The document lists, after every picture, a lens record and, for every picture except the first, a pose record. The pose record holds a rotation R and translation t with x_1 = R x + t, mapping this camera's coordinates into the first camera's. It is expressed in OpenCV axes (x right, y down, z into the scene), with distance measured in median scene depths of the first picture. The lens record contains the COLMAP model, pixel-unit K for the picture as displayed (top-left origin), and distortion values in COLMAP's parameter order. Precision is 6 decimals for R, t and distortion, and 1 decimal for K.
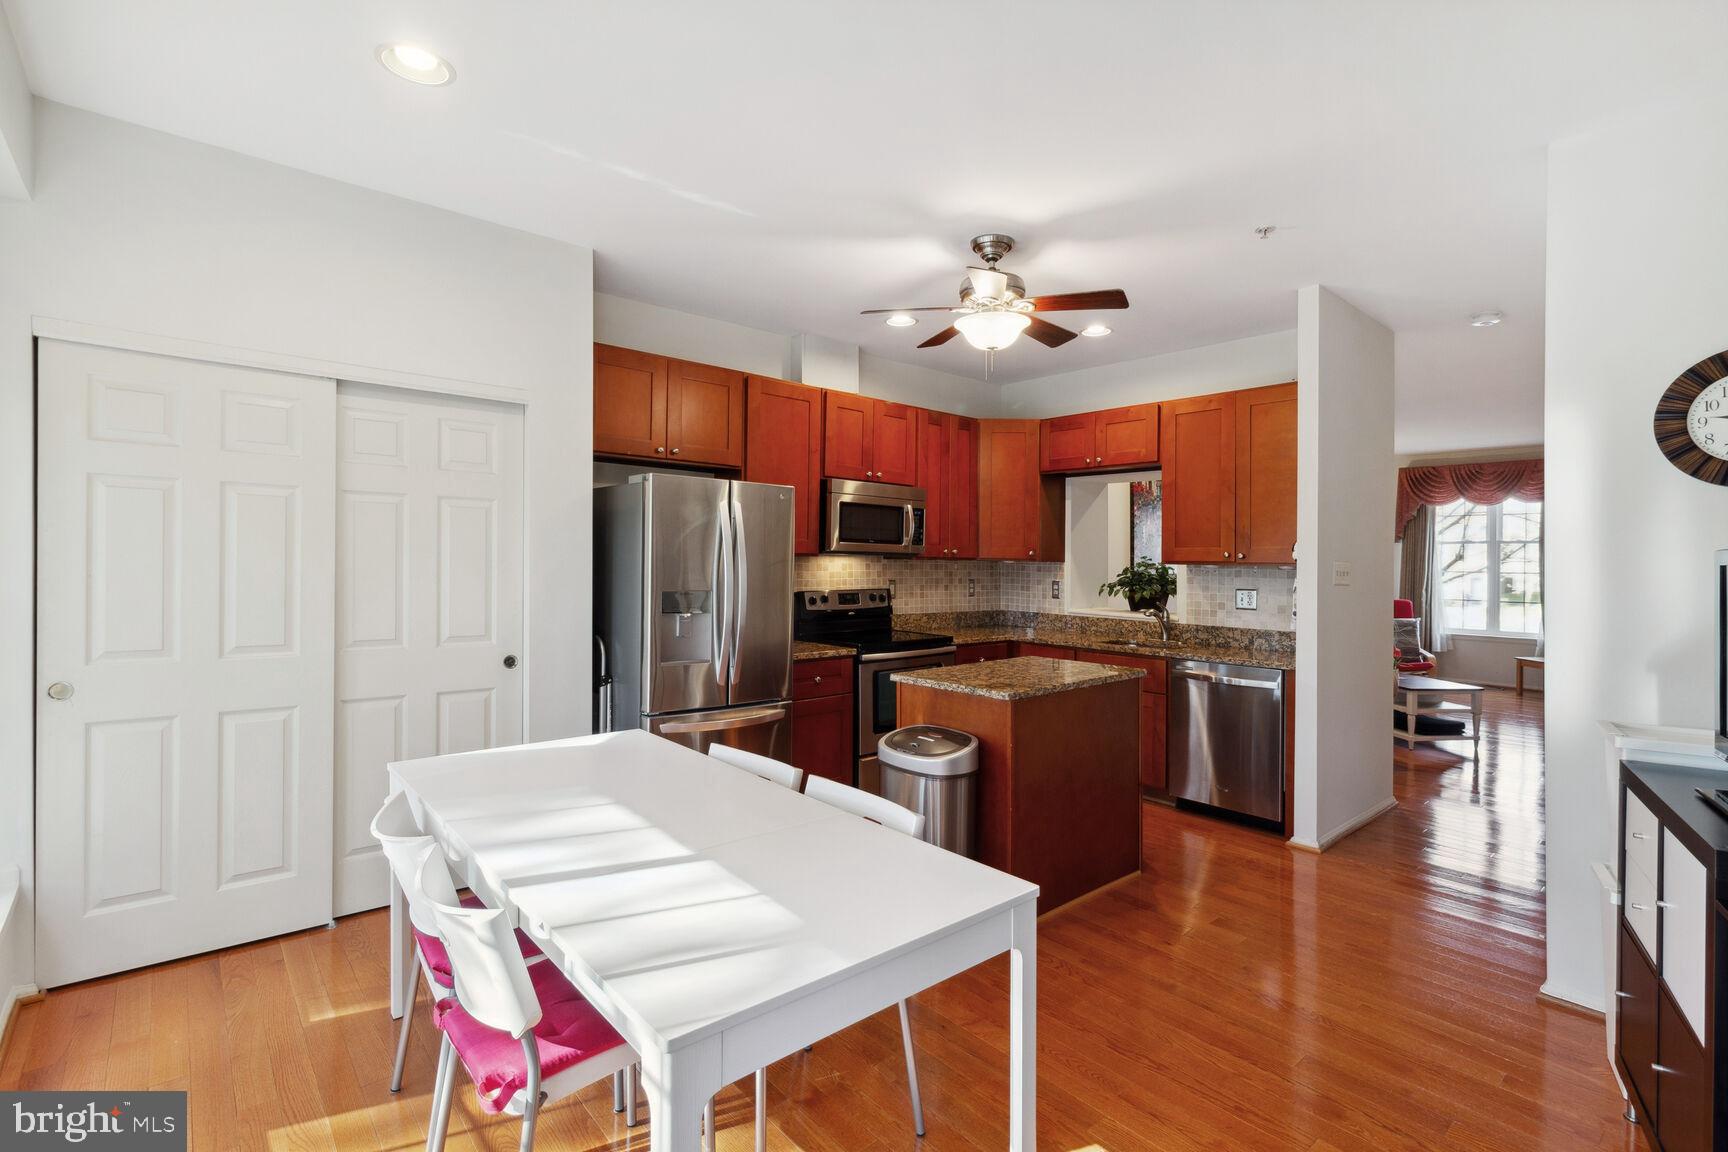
lens RADIAL K [[803.6, 0, 865.3], [0, 803.6, 549.7], [0, 0, 1]] dist [0.001235, 0.000054]
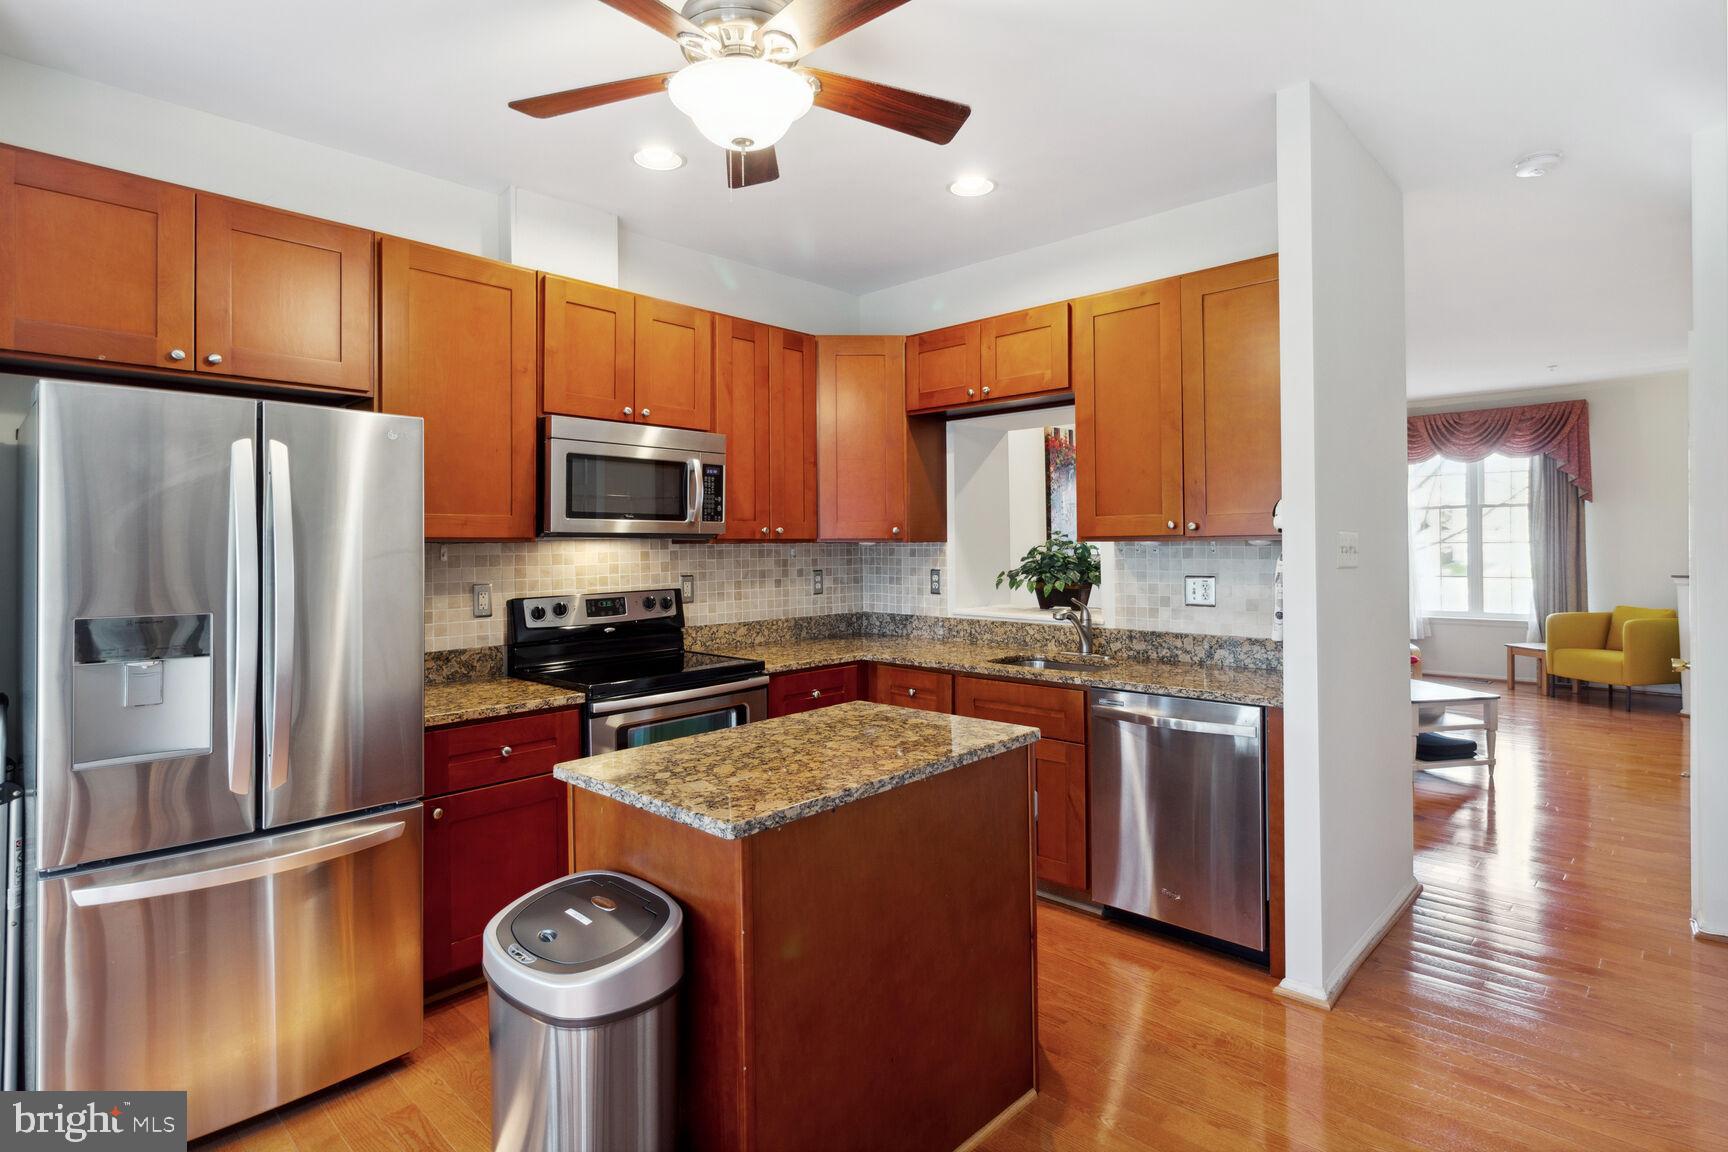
lens RADIAL K [[878.9, 0, 867.7], [0, 878.9, 547.4], [0, 0, 1]] dist [0.000963, 0.000102]
pose [[0.995224, -0.024129, 0.094589, 0.121790], [0.022566, 0.999591, 0.017557, 0.005839], [-0.094974, -0.015339, 0.995362, 0.279786]]
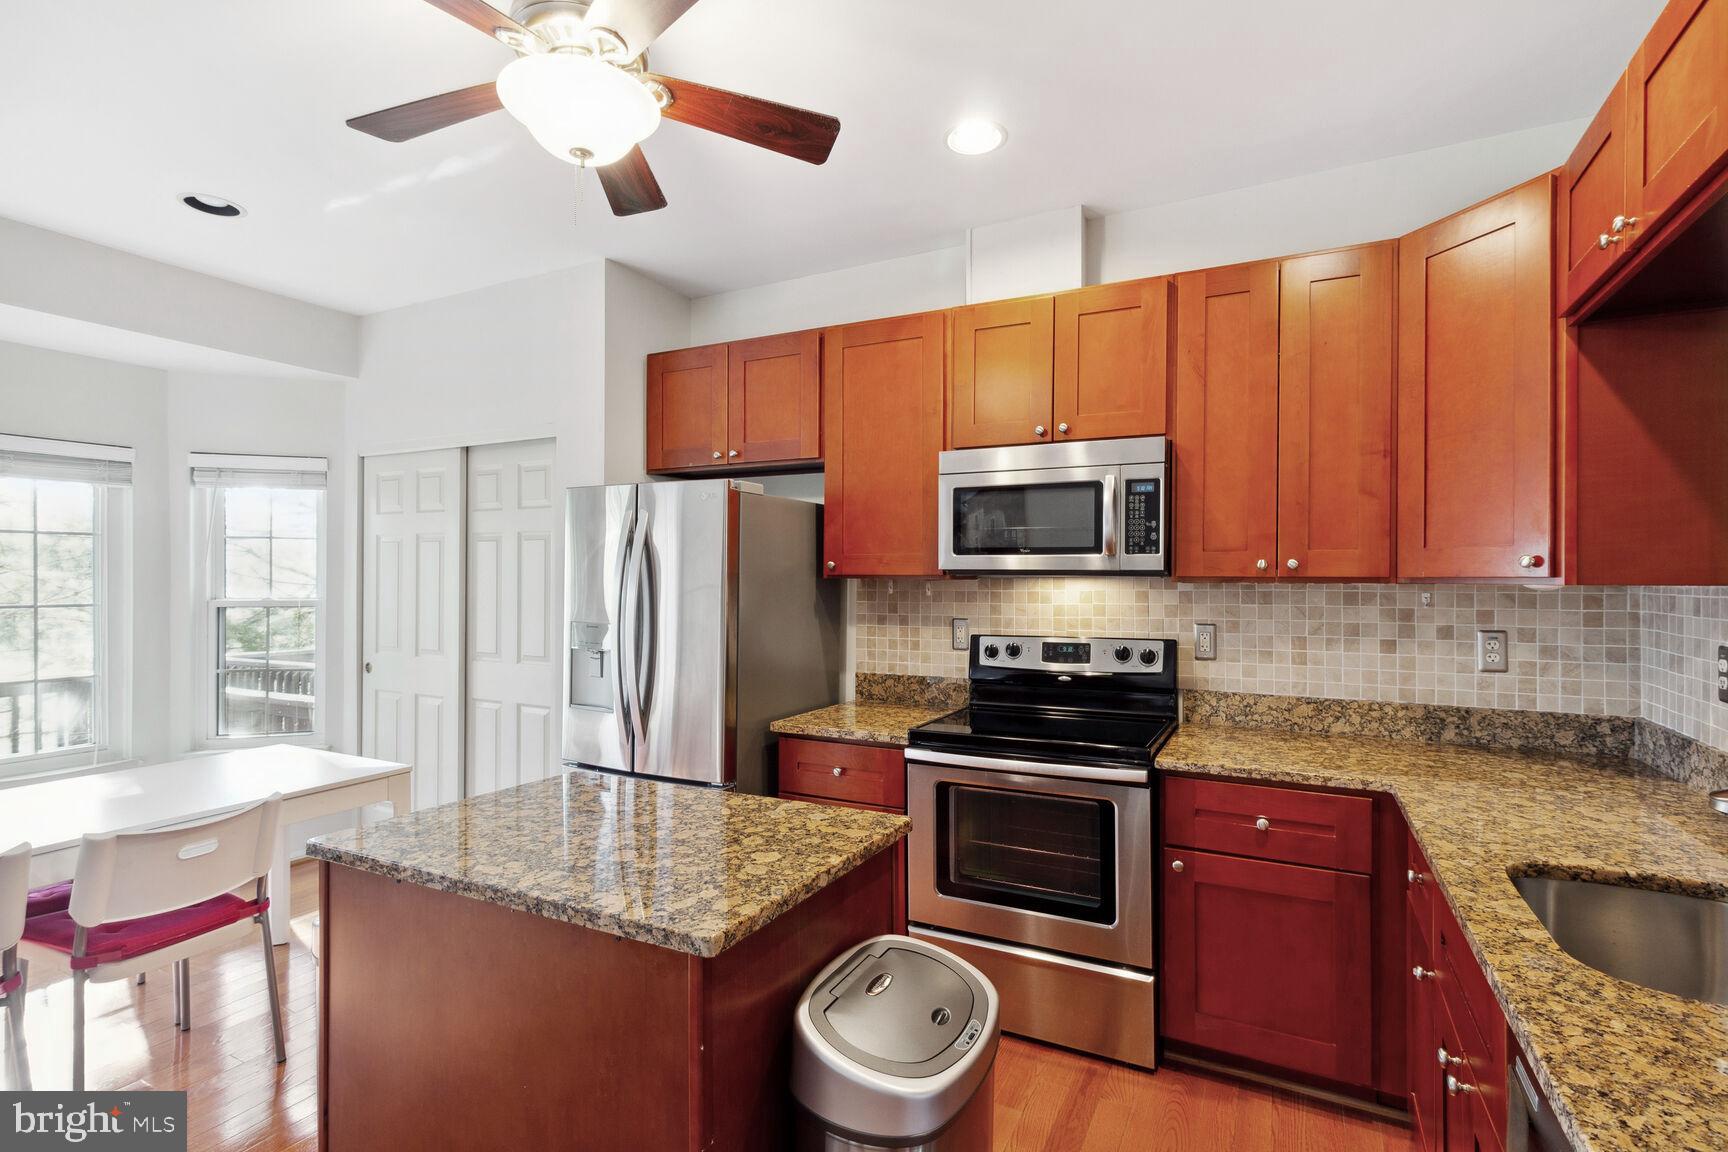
lens RADIAL K [[805.4, 0, 894.9], [0, 805.4, 580.4], [0, 0, 1]] dist [0.001201, -0.000079]
pose [[0.377899, -0.014413, -0.925735, 0.462468], [0.014417, 0.999849, -0.009682, 0.013368], [0.925735, -0.009688, 0.378050, 0.668596]]
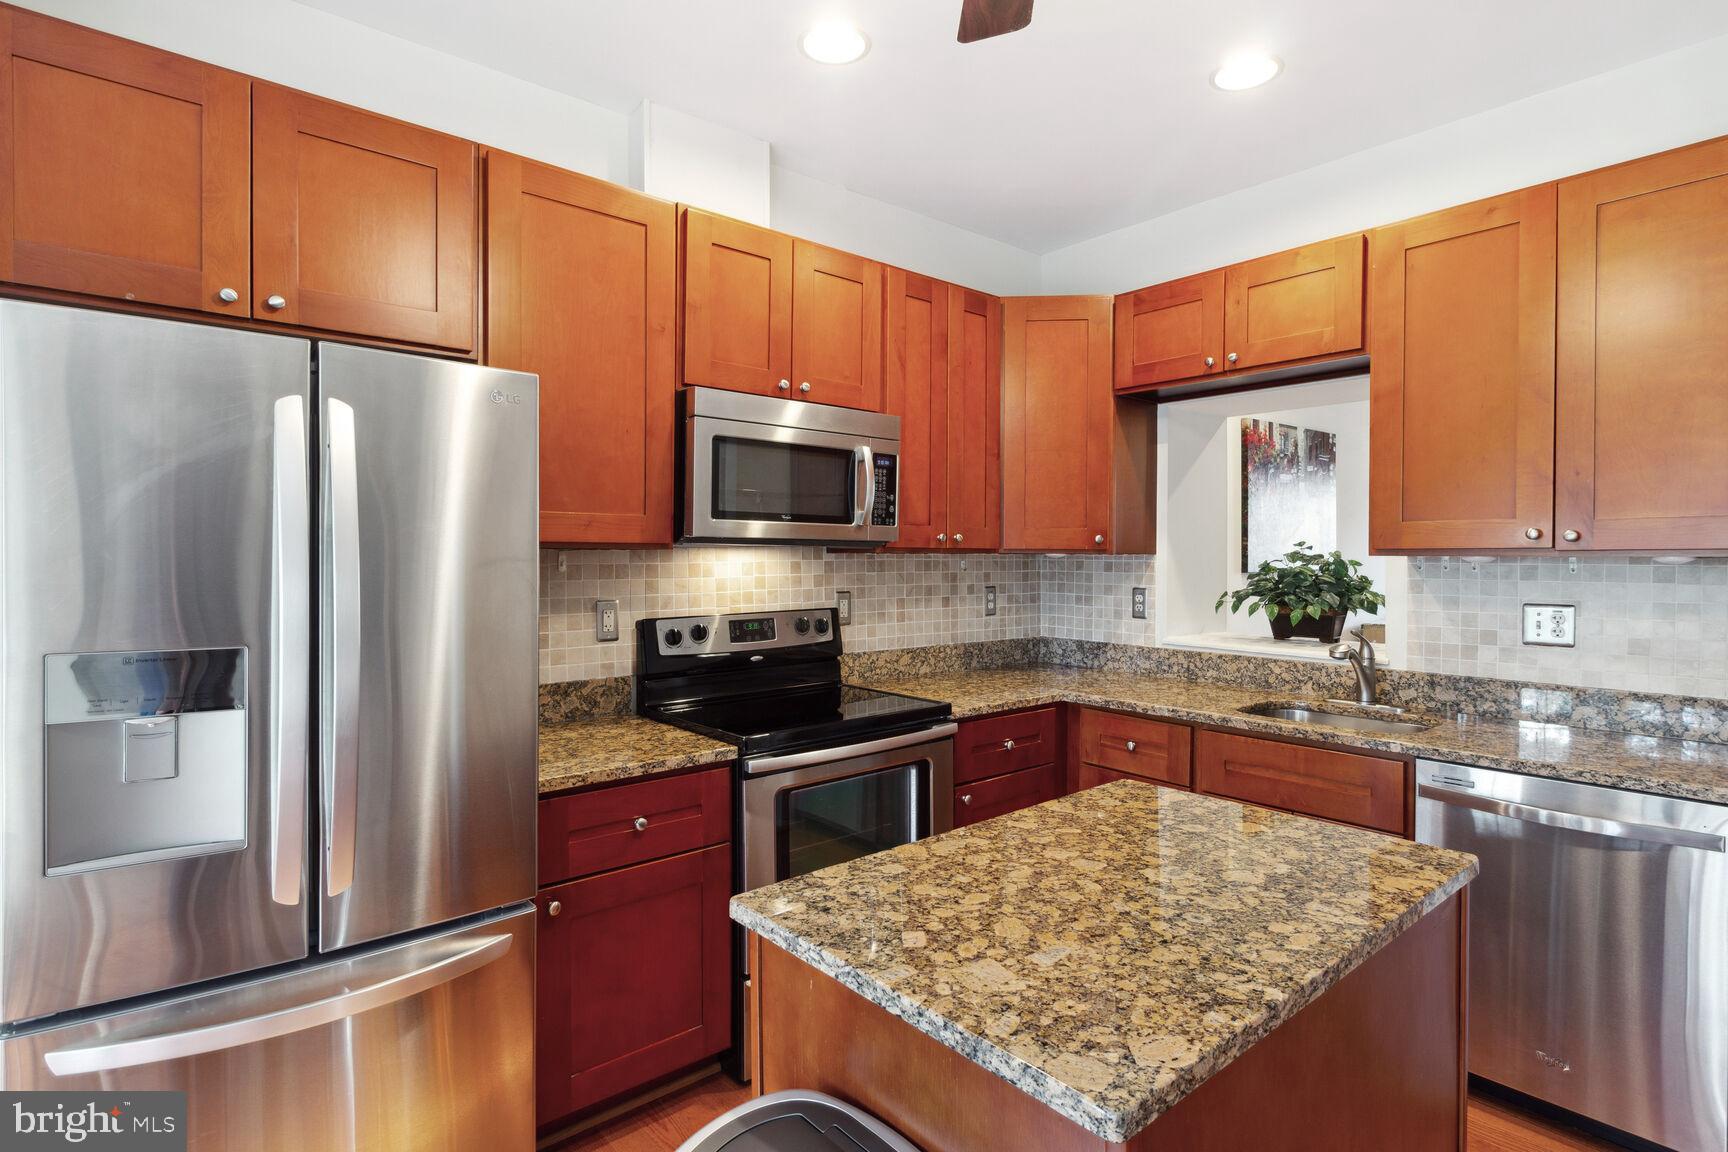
lens RADIAL K [[878.7, 0, 864.0], [0, 878.7, 576.0], [0, 0, 1]] dist [0.000031, -0.000051]
pose [[0.999733, -0.012761, -0.019268, 0.062822], [0.013451, 0.999257, 0.036109, 0.006463], [0.018793, -0.036358, 0.999162, 0.431882]]
